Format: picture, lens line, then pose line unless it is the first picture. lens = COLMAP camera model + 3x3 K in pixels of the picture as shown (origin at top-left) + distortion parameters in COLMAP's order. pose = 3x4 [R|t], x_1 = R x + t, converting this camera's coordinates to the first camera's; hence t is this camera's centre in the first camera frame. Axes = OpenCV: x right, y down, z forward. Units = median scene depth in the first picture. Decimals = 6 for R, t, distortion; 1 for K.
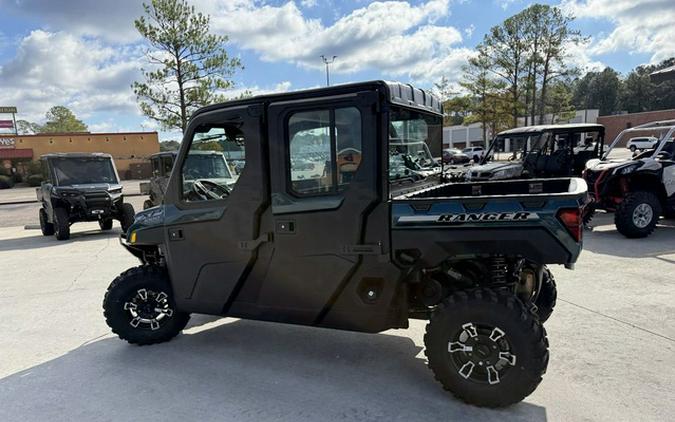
lens RADIAL K [[518.7, 0, 310.9], [0, 518.7, 233.0], [0, 0, 1]] dist [0.032130, -0.027648]
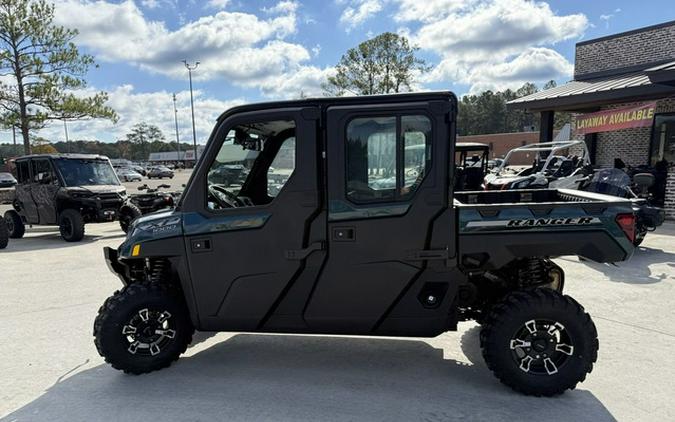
lens RADIAL K [[526.0, 0, 322.0], [0, 526.0, 233.8], [0, 0, 1]] dist [0.024197, -0.024189]
pose [[0.949657, -0.012916, 0.313024, -0.055155], [0.019957, 0.999615, -0.019299, 0.000784], [-0.312654, 0.024574, 0.949549, 0.010999]]
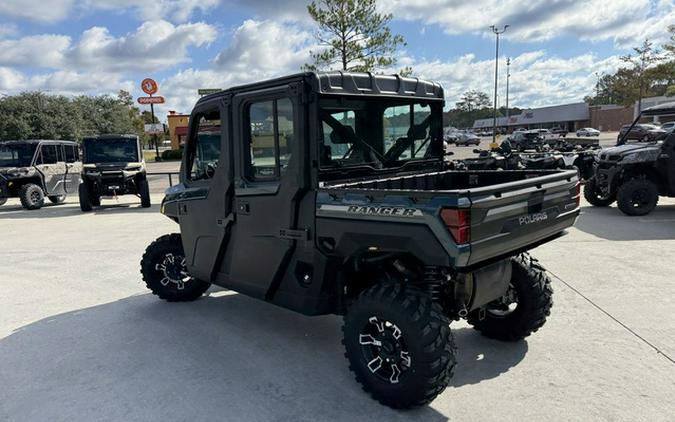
lens RADIAL K [[504.7, 0, 304.6], [0, 504.7, 221.7], [0, 0, 1]] dist [0.019463, -0.013638]
pose [[0.933266, 0.065641, -0.353137, 0.062041], [-0.054526, 0.997656, 0.041345, -0.004850], [0.355023, -0.019330, 0.934658, 0.007710]]
